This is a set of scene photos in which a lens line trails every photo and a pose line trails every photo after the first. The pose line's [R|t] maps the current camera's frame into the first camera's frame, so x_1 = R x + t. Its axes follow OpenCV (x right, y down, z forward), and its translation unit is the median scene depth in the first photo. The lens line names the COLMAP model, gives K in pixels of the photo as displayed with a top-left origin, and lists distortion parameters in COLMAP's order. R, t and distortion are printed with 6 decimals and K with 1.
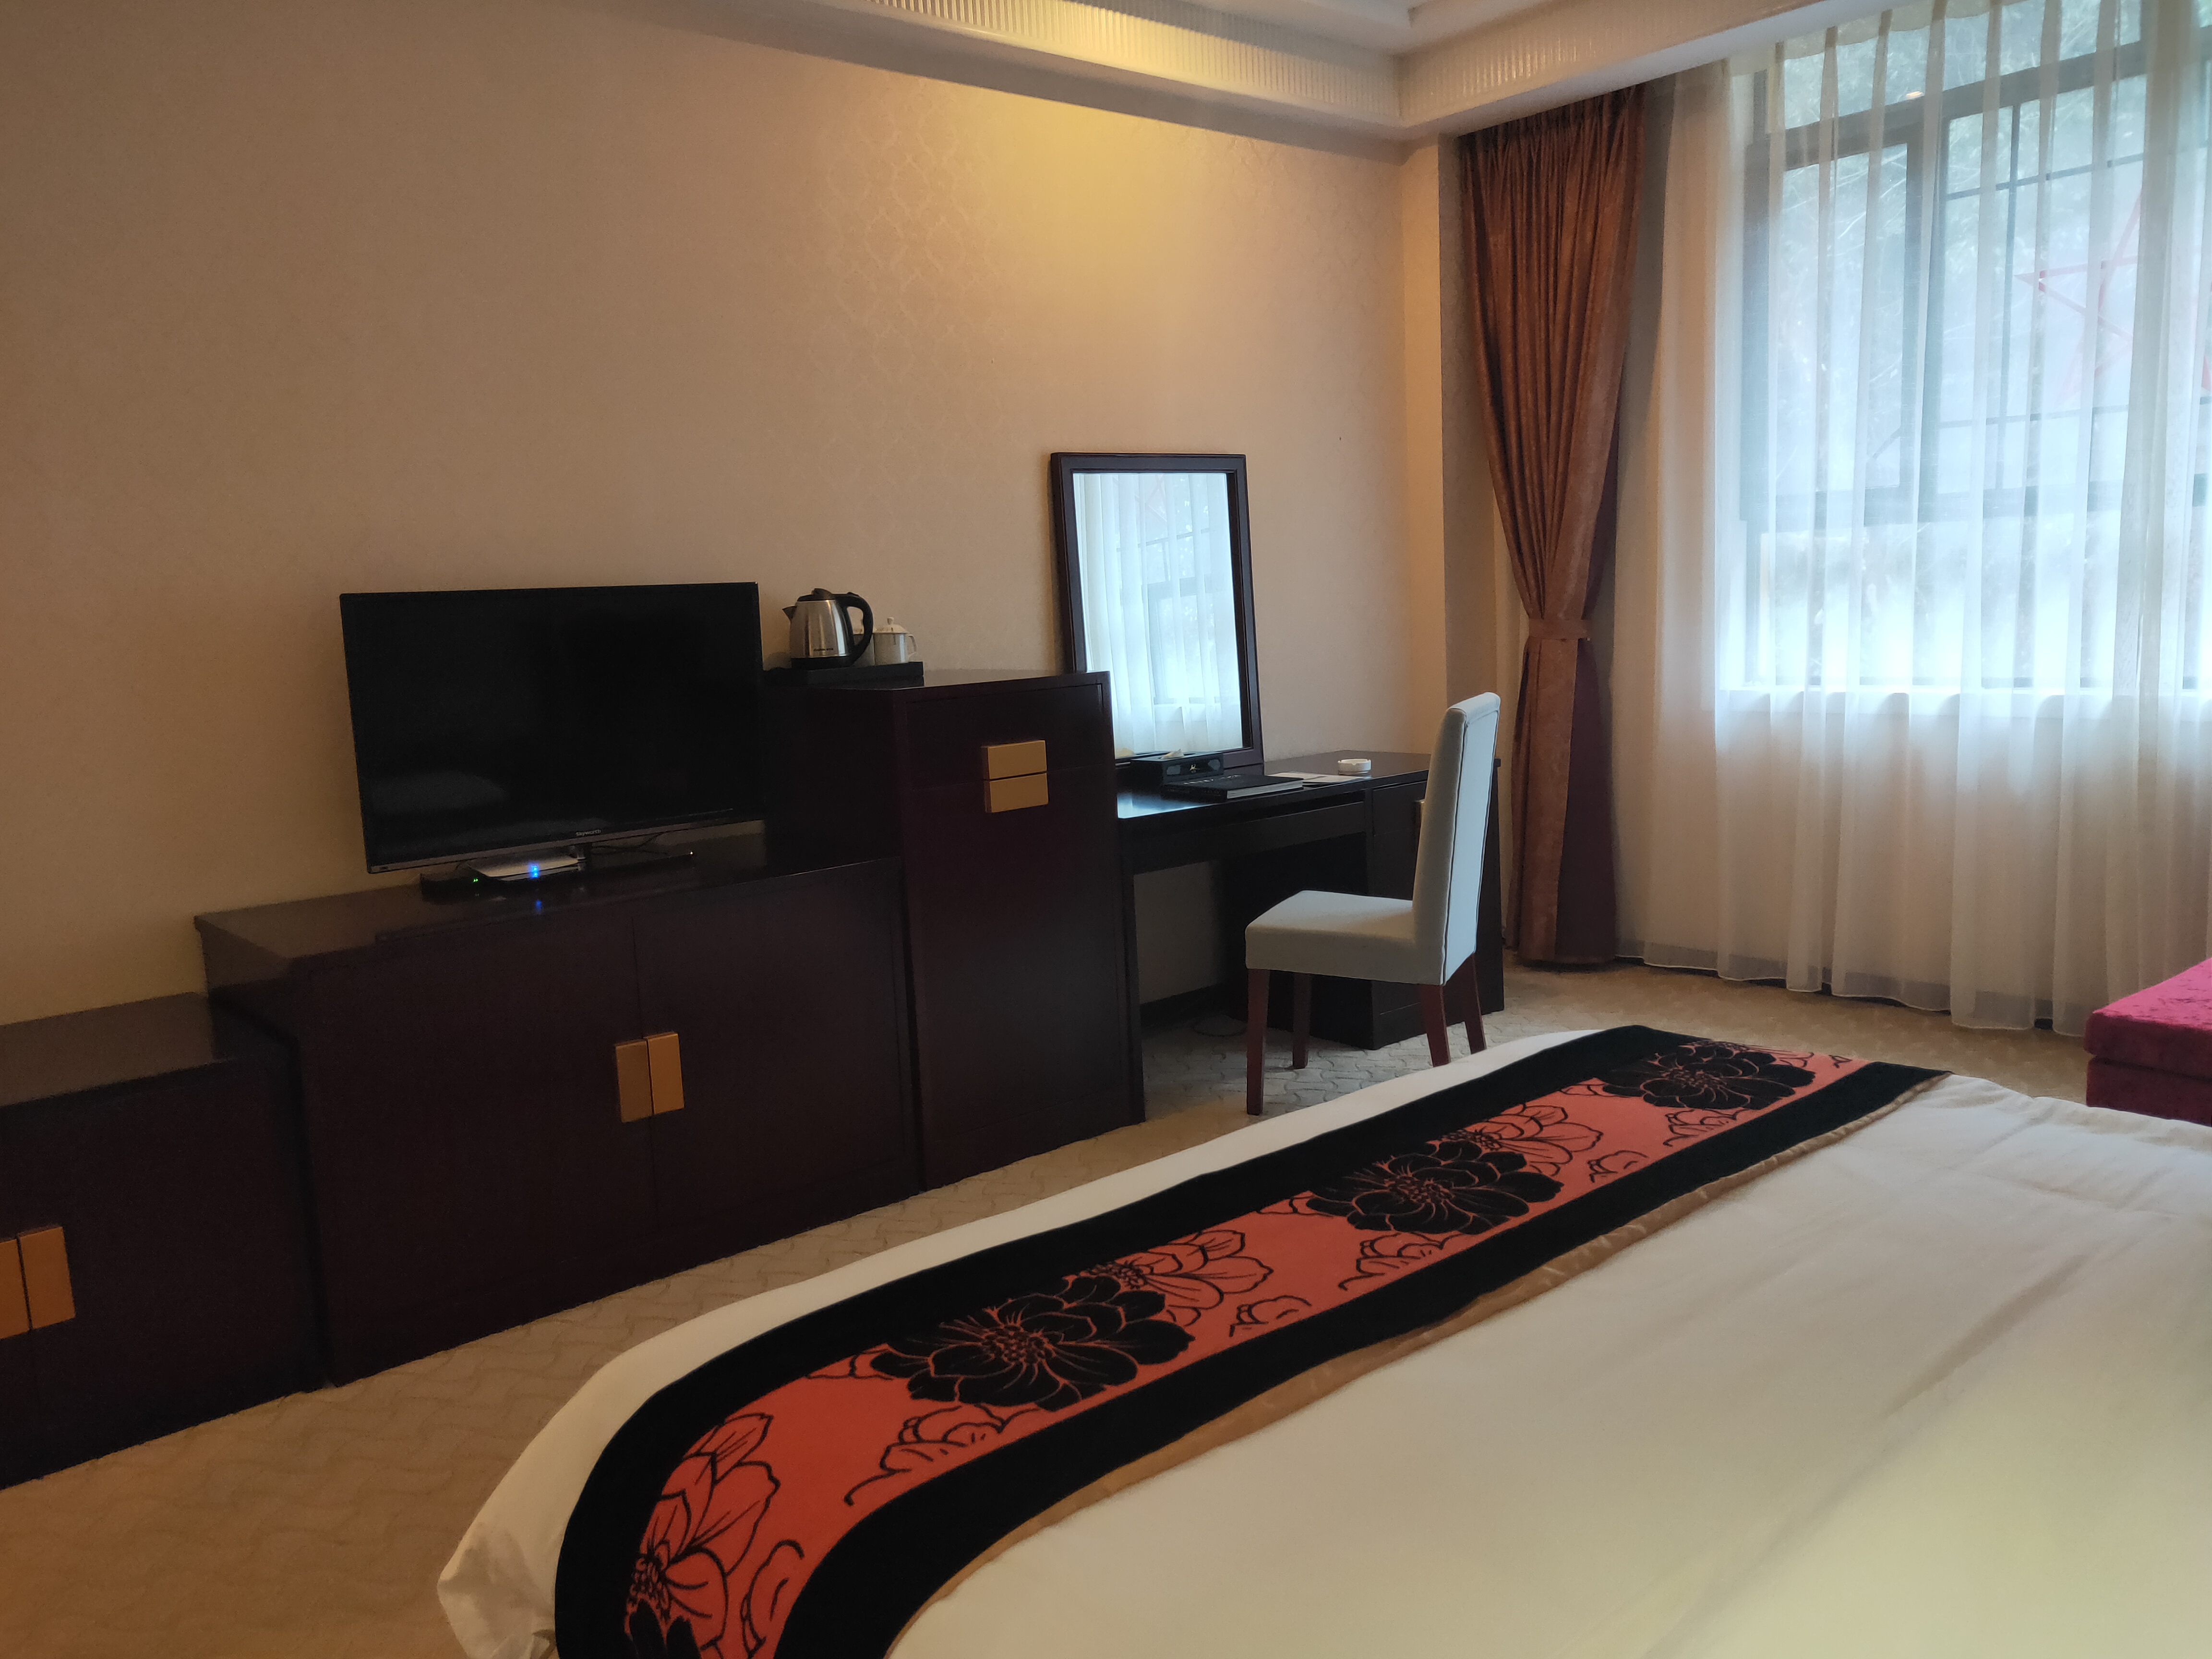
lens RADIAL K [[1679.2, 0, 1106.0], [0, 1679.2, 829.5], [0, 0, 1]] dist [0.046785, 0.001210]
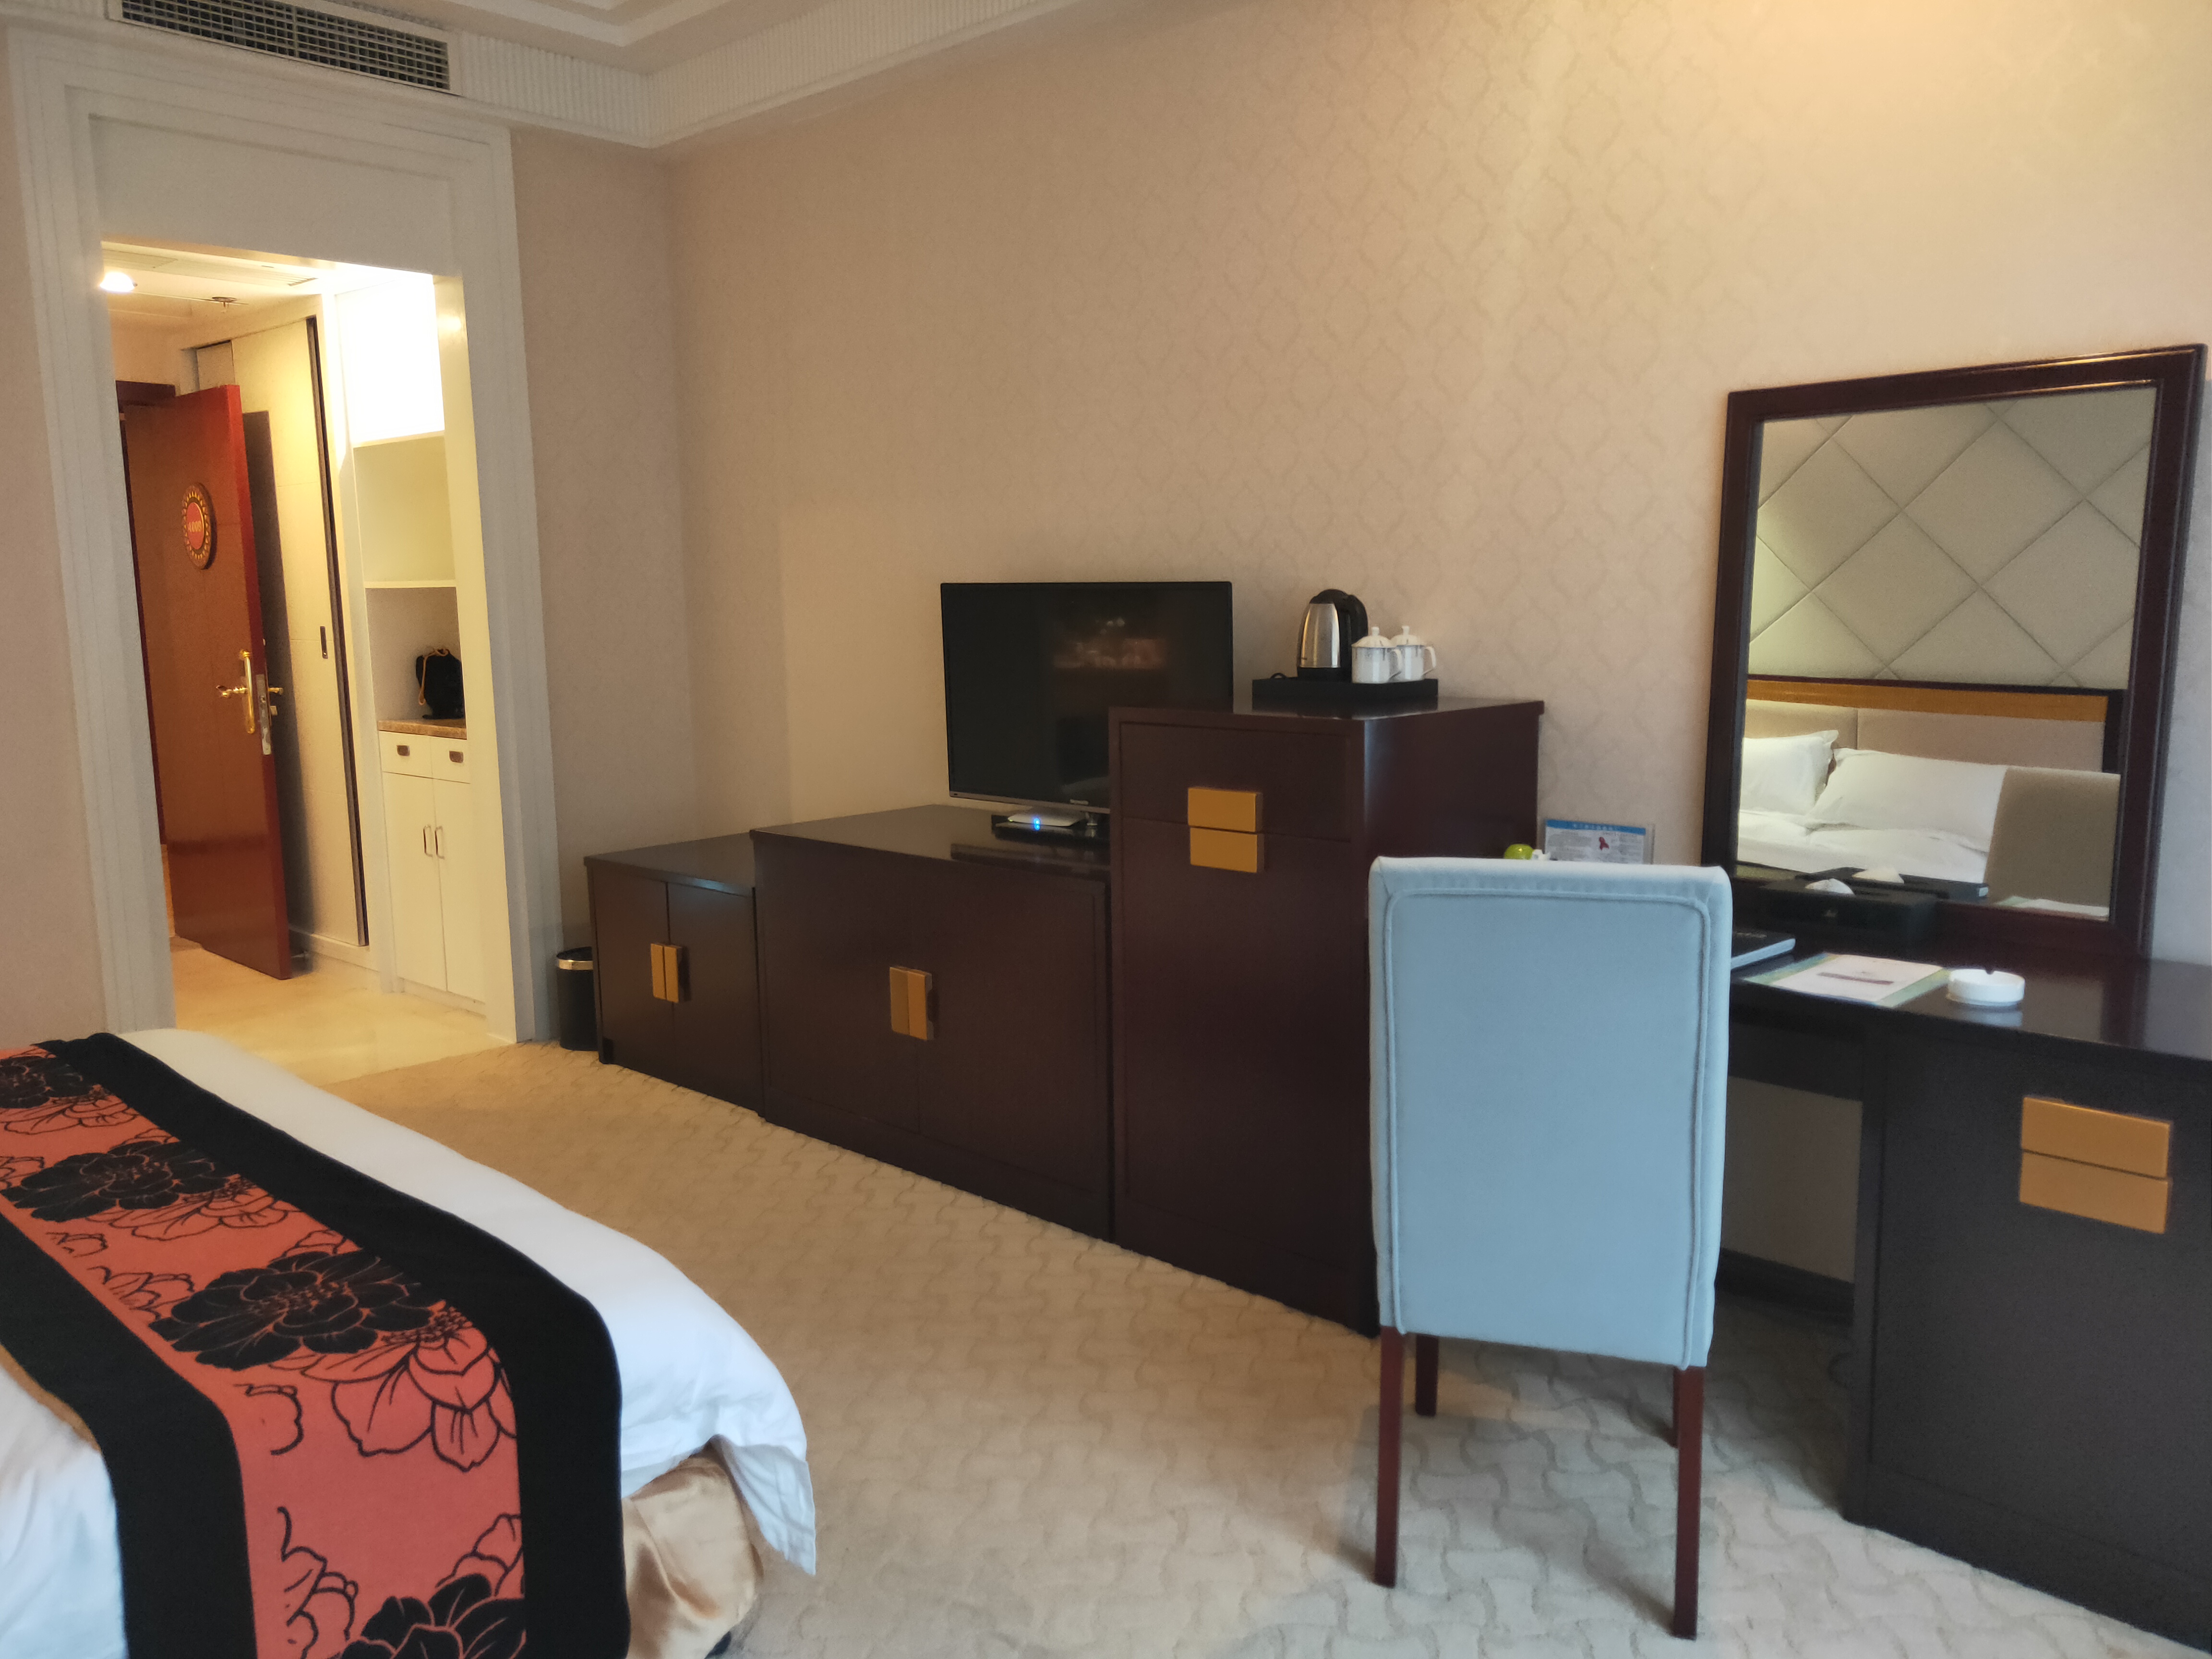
lens RADIAL K [[1679.2, 0, 1106.0], [0, 1679.2, 829.5], [0, 0, 1]] dist [0.046785, 0.001210]
pose [[0.098077, 0.187941, -0.977271, 1.107392], [-0.139646, 0.974889, 0.173468, -0.247788], [0.985332, 0.119459, 0.121859, 1.248433]]
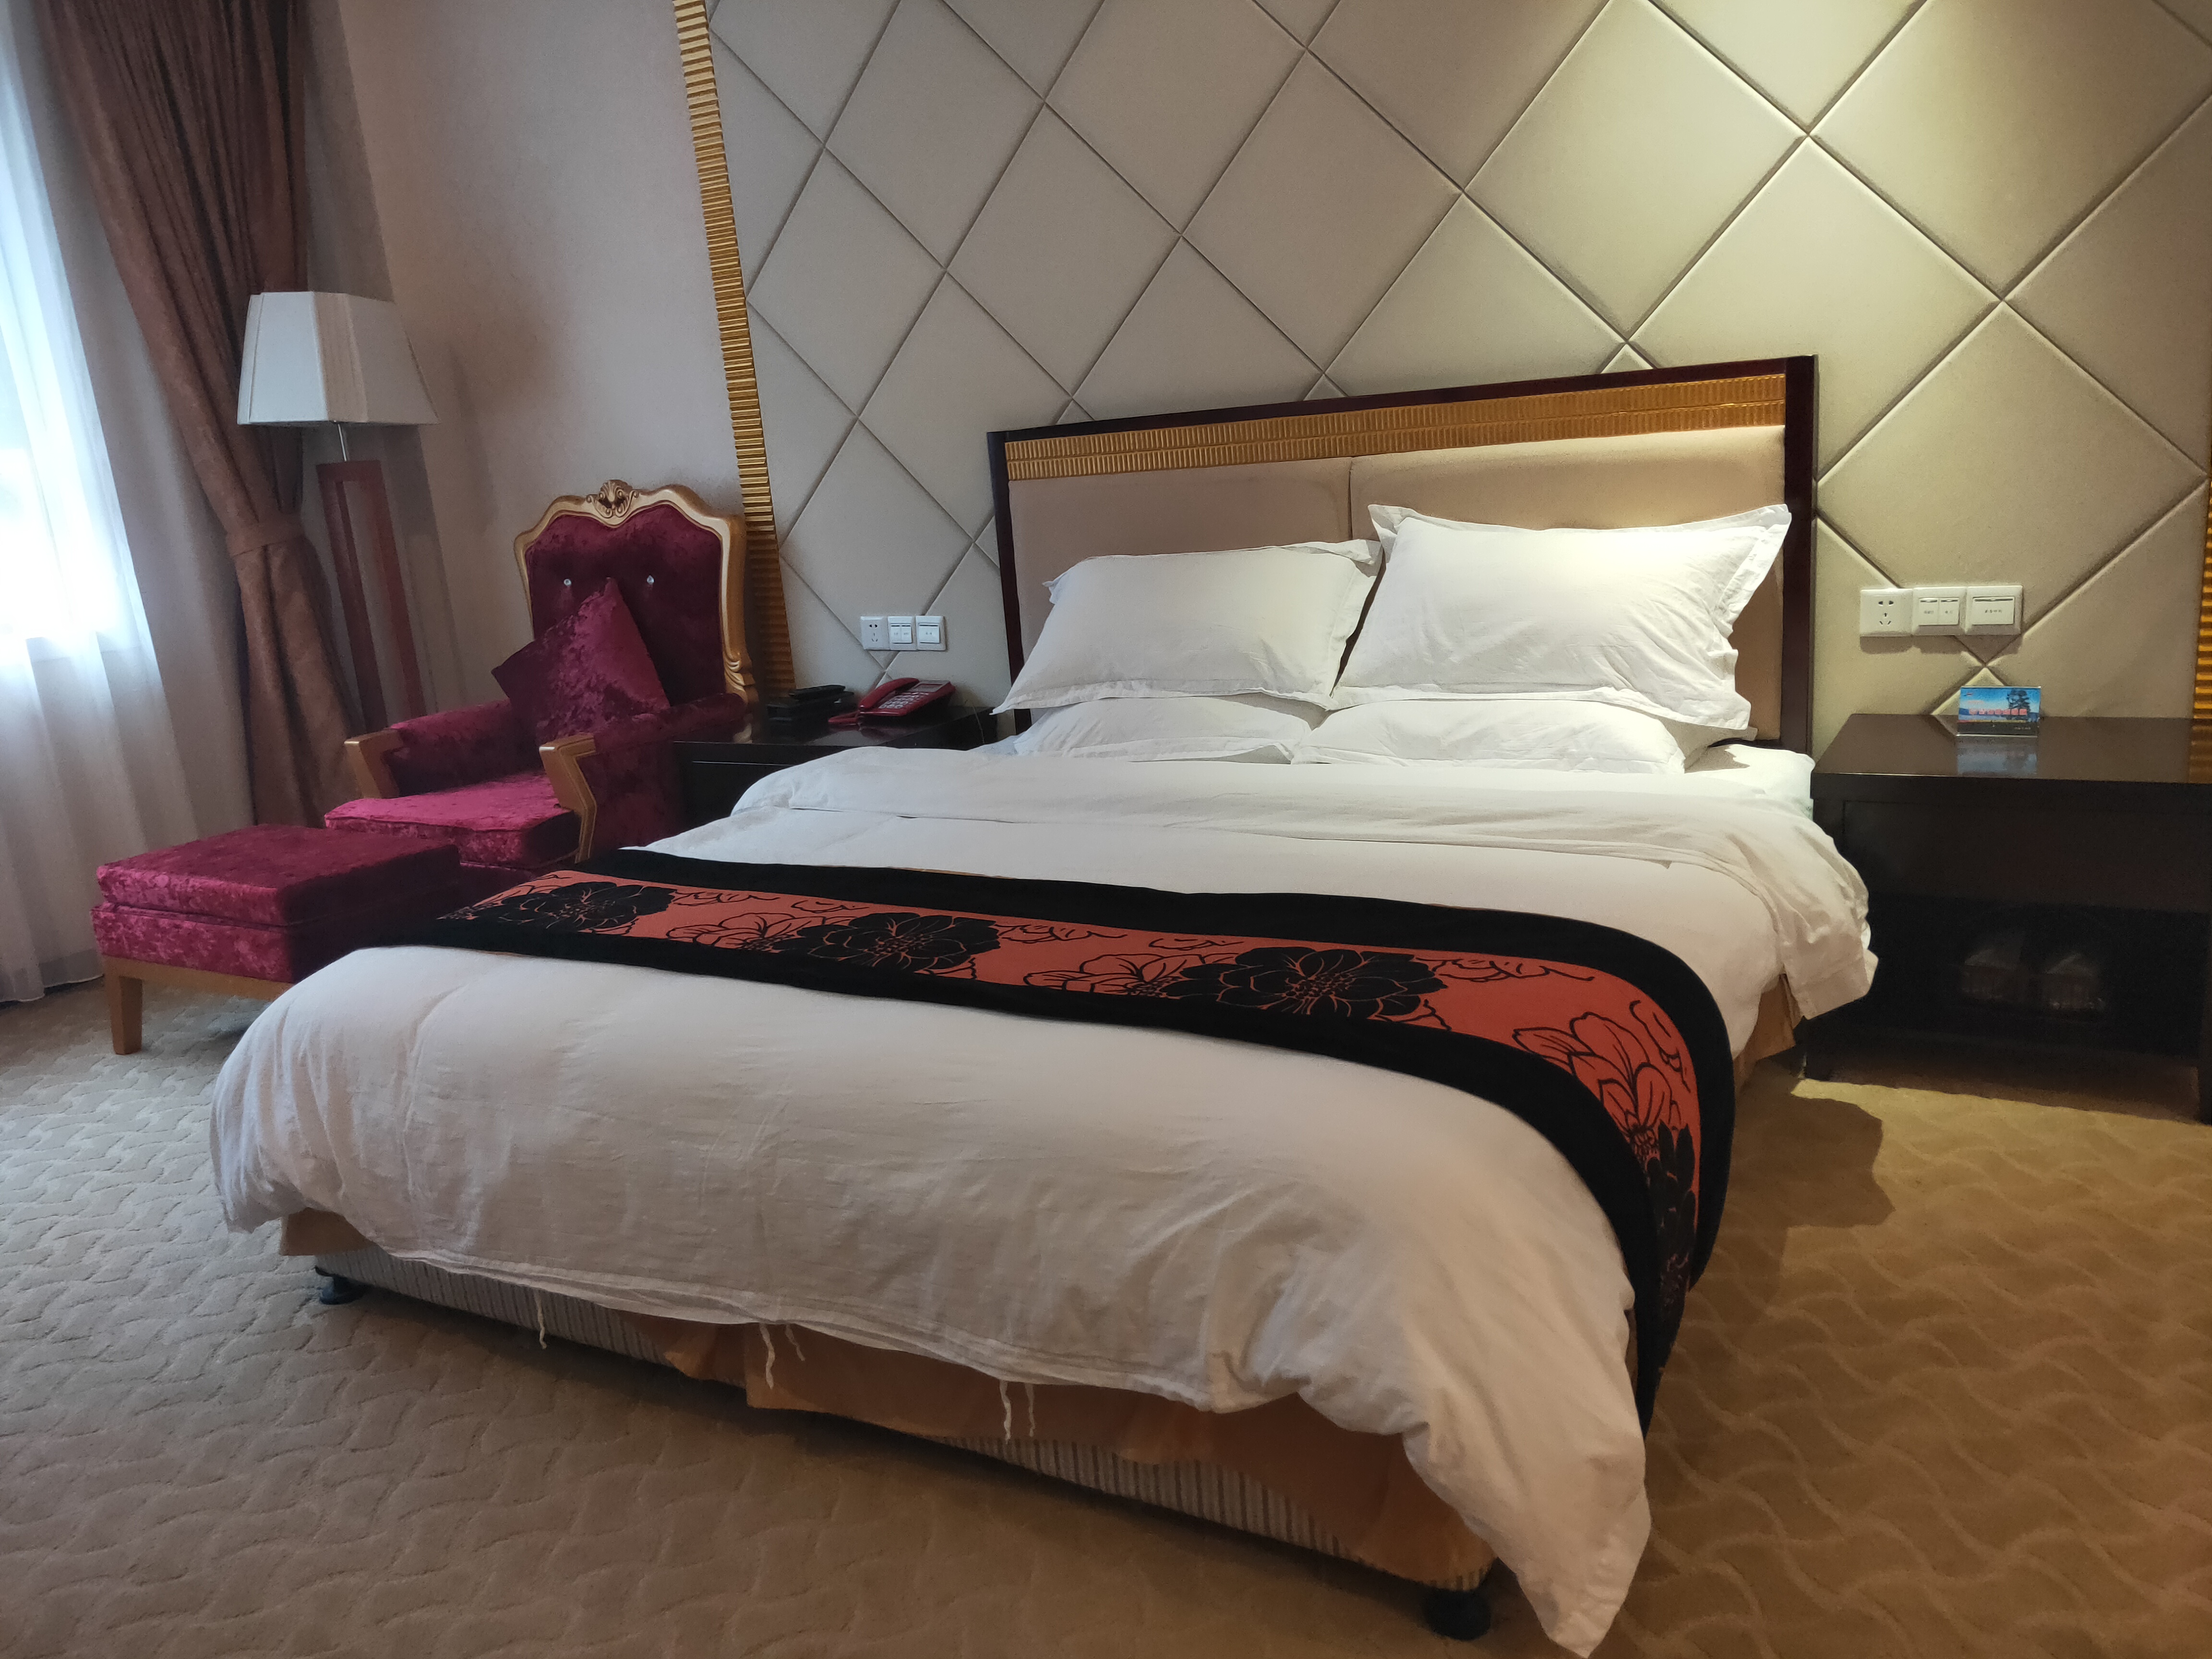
lens RADIAL K [[1679.2, 0, 1106.0], [0, 1679.2, 829.5], [0, 0, 1]] dist [0.046785, 0.001210]
pose [[-0.306247, -0.148463, 0.940304, -0.730043], [0.236818, 0.944829, 0.226306, -0.058355], [-0.922025, 0.291987, -0.254192, 0.958265]]
